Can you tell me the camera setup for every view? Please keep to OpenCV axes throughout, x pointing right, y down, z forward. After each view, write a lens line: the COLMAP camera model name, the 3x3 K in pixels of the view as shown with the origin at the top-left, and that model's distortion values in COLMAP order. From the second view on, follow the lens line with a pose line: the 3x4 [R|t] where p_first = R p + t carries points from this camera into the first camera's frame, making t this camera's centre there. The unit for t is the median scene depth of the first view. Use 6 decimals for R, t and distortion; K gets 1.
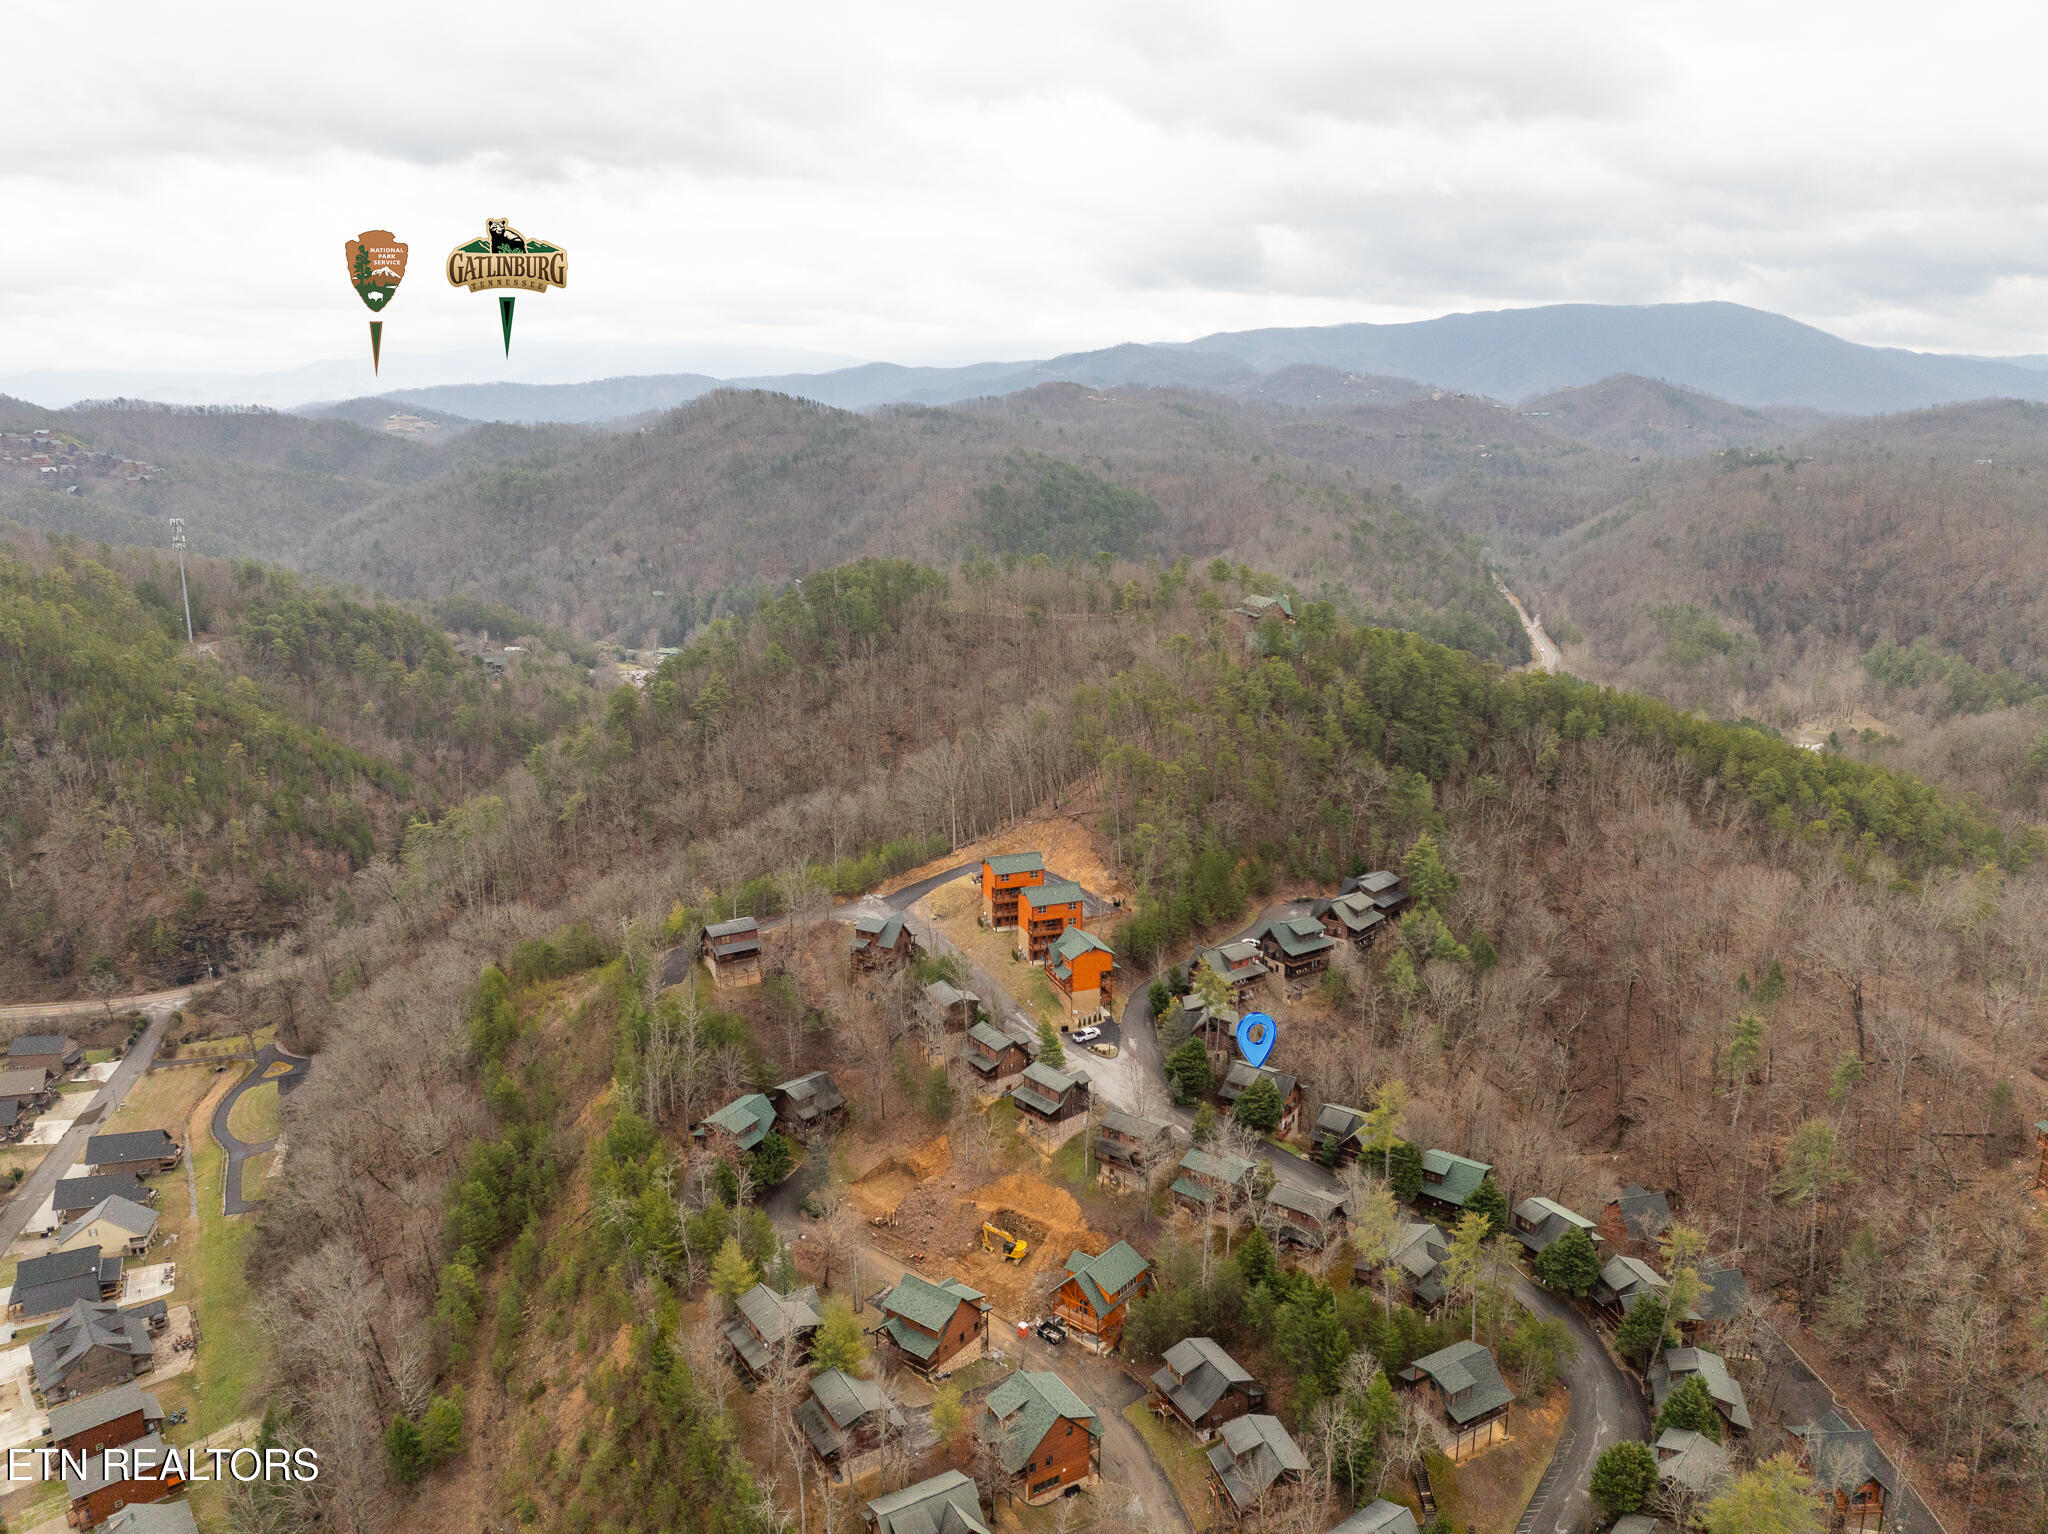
lens RADIAL K [[1424.9, 0, 1024.0], [0, 1424.9, 767.0], [0, 0, 1]] dist [-0.039781, 0.004204]
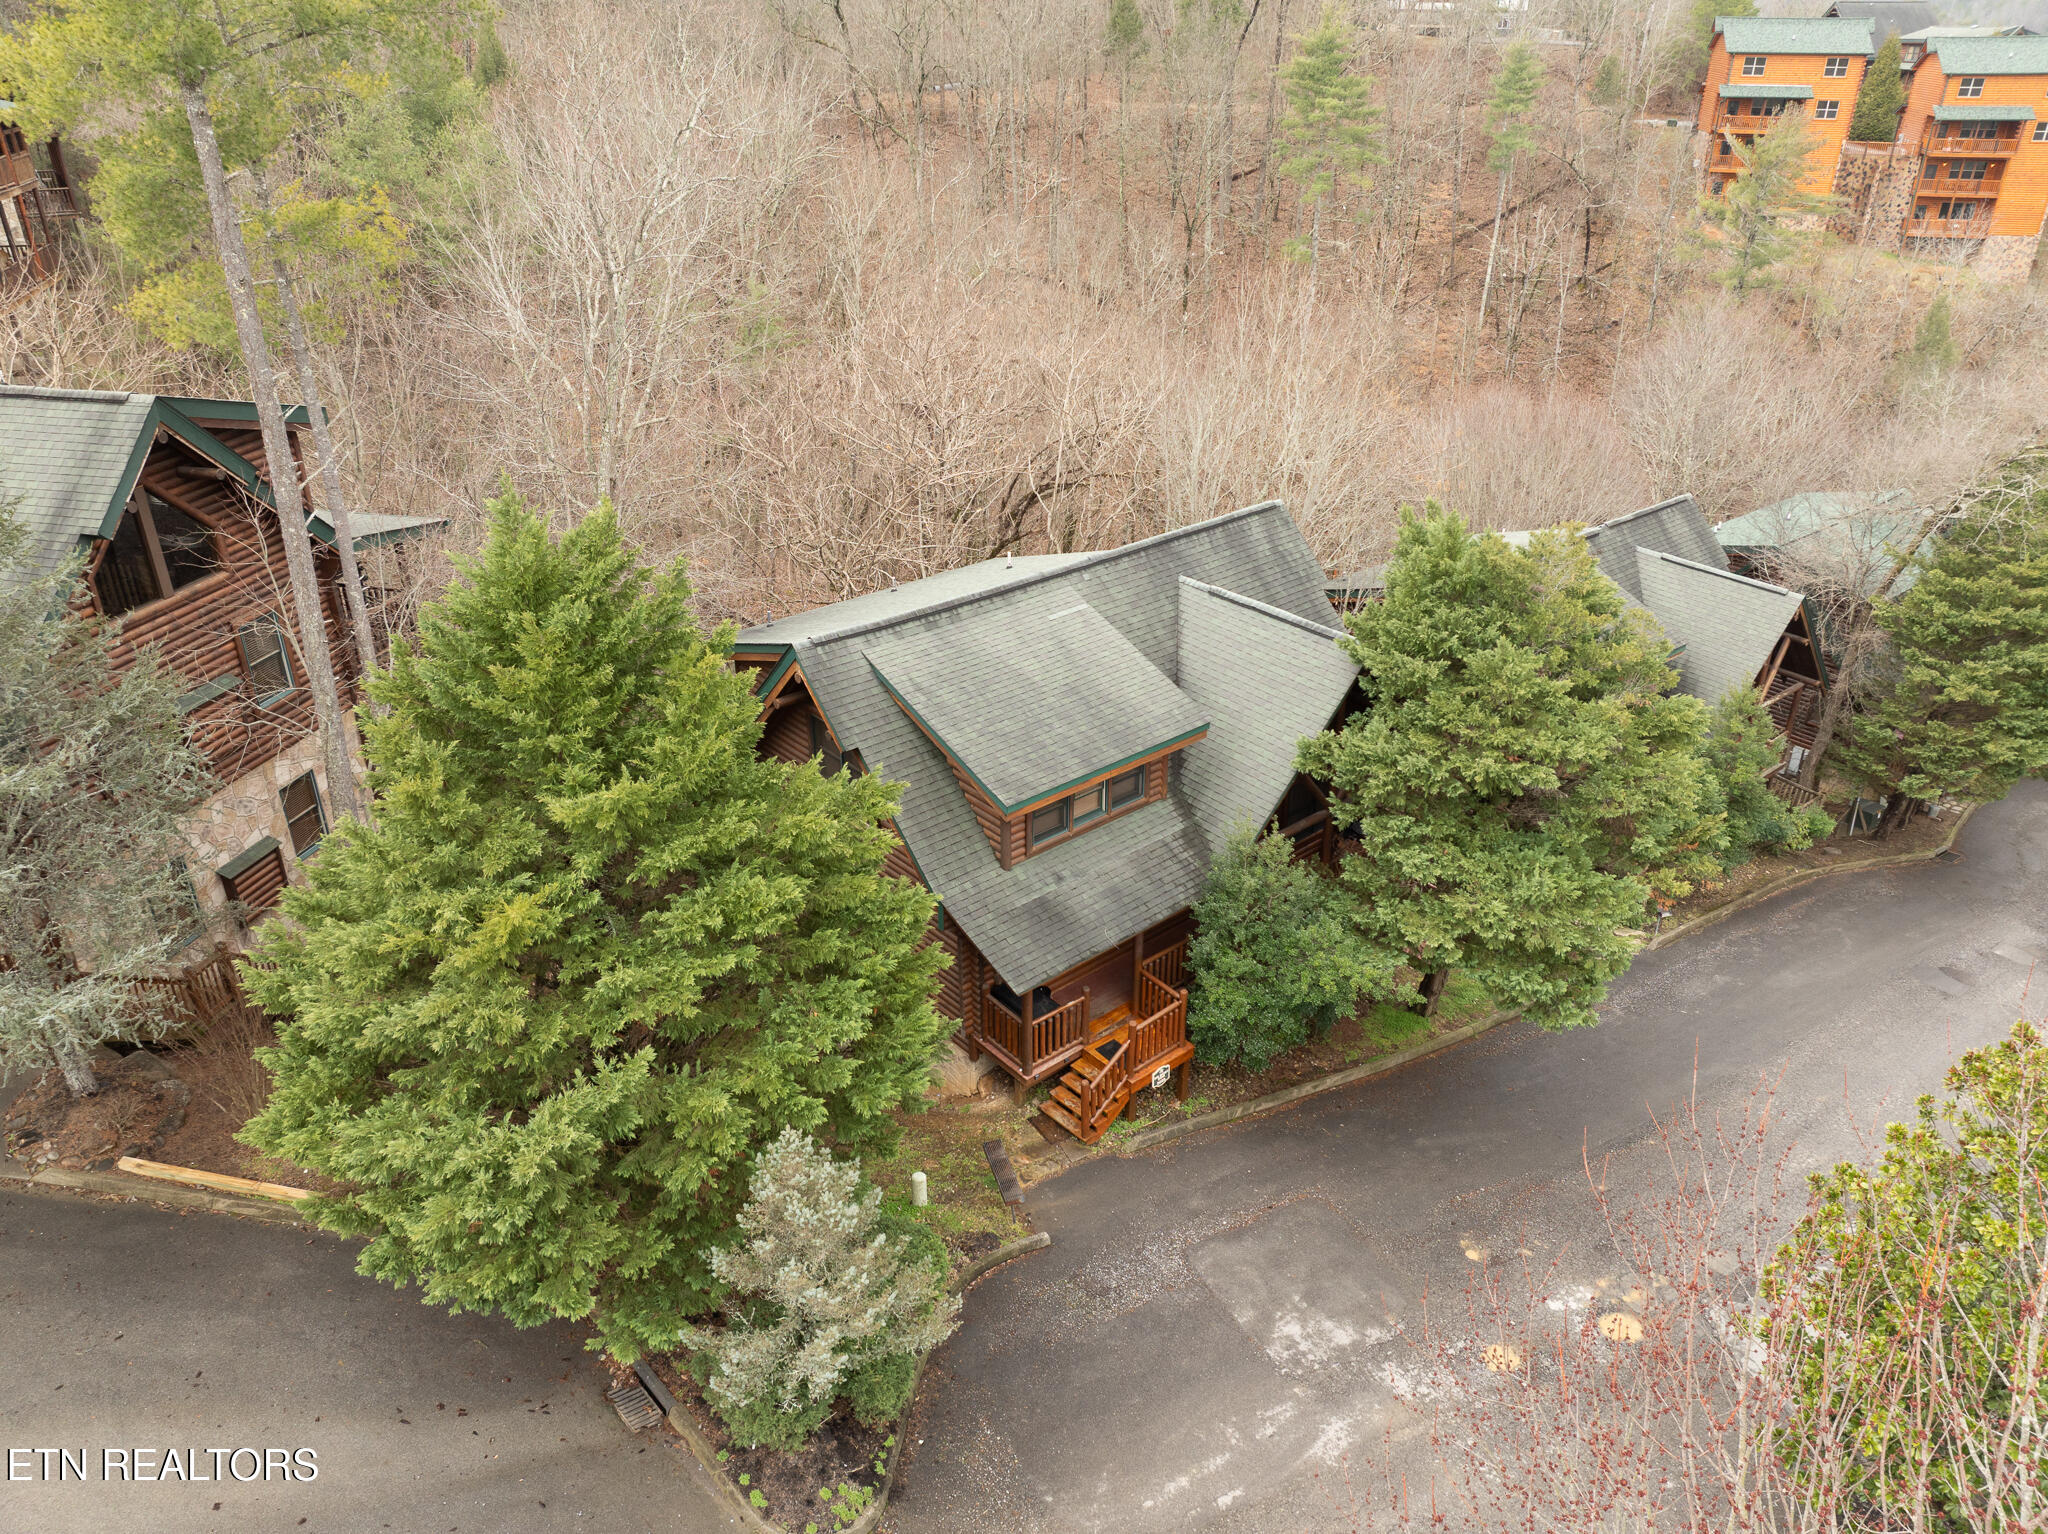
lens RADIAL K [[1424.9, 0, 1024.0], [0, 1424.9, 767.0], [0, 0, 1]] dist [-0.039781, 0.004204]
pose [[0.237728, -0.463042, 0.853860, 0.048999], [0.223601, 0.881541, 0.415799, 0.144959], [-0.945245, 0.092077, 0.313103, 0.793677]]
